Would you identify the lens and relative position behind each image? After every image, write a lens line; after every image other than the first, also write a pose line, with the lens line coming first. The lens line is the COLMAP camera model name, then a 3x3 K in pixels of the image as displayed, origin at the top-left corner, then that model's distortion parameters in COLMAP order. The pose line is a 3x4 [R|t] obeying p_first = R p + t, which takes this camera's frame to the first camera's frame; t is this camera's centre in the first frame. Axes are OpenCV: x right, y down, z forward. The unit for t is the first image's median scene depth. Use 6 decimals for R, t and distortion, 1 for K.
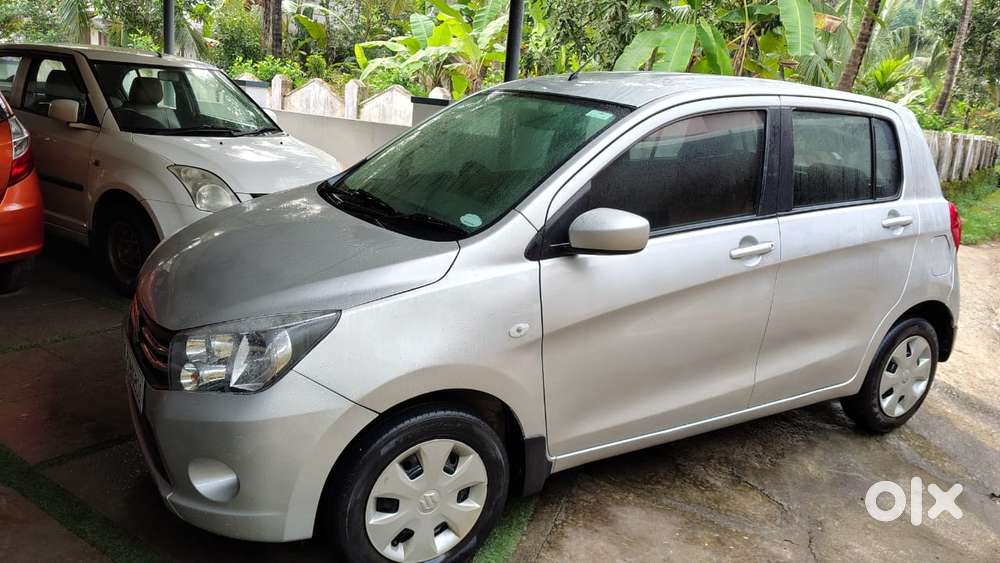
lens RADIAL K [[761.0, 0, 500.7], [0, 761.0, 277.7], [0, 0, 1]] dist [0.012271, -0.053481]
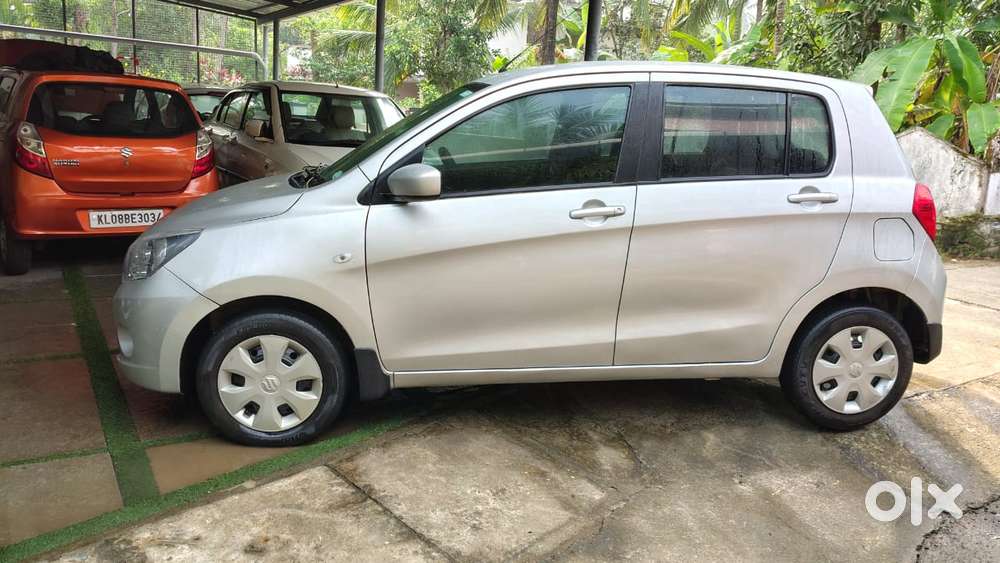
lens RADIAL K [[761.0, 0, 501.5], [0, 761.0, 278.9], [0, 0, 1]] dist [0.012271, -0.053481]
pose [[0.914790, 0.051251, -0.400664, 0.594459], [-0.073744, 0.996438, -0.040912, 0.104751], [0.397140, 0.066973, 0.915311, -0.040099]]
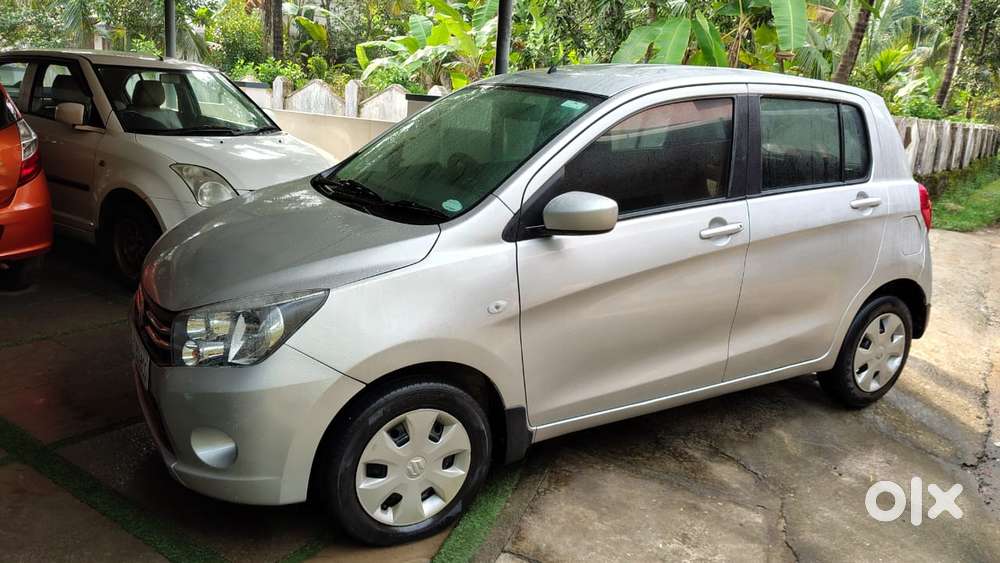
lens RADIAL K [[761.0, 0, 499.2], [0, 761.0, 277.6], [0, 0, 1]] dist [0.012271, -0.053481]
pose [[0.999809, -0.016690, -0.010152, 0.029280], [0.016709, 0.999859, 0.001796, 0.020099], [0.010120, -0.001965, 0.999947, -0.052683]]
